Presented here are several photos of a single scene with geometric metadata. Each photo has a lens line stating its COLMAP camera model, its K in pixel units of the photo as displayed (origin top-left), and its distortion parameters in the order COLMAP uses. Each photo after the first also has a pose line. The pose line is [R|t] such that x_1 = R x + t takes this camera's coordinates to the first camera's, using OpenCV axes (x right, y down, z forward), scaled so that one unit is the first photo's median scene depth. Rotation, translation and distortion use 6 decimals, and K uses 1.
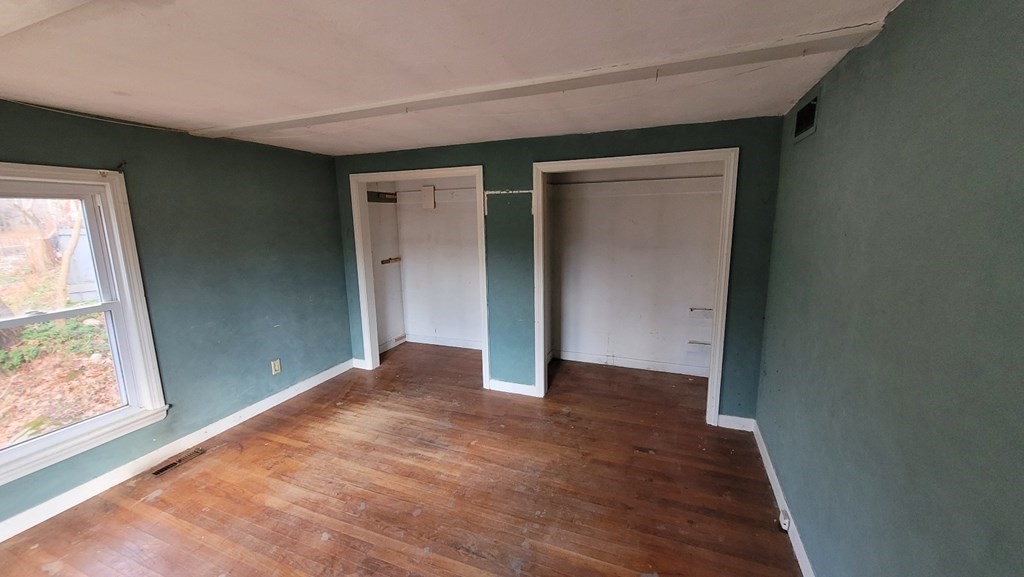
lens RADIAL K [[401.1, 0, 512.2], [0, 401.1, 286.4], [0, 0, 1]] dist [0.000075, 0.000034]
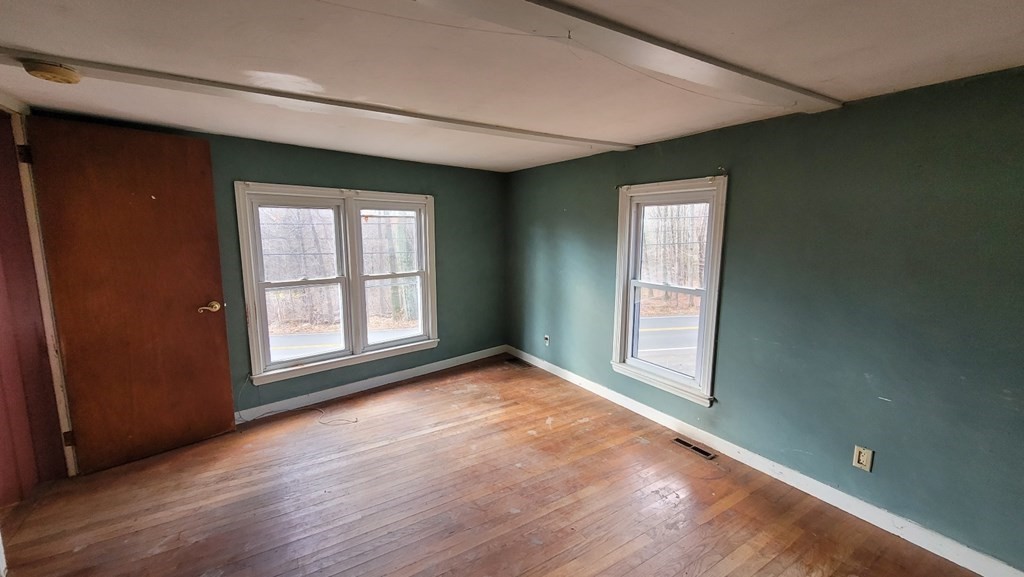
lens RADIAL K [[401.1, 0, 511.2], [0, 401.1, 288.3], [0, 0, 1]] dist [0.000075, 0.000034]
pose [[-0.593124, 0.124813, -0.795378, 0.247159], [-0.139000, 0.957201, 0.253861, -0.170011], [0.793021, 0.261128, -0.550390, 1.097777]]
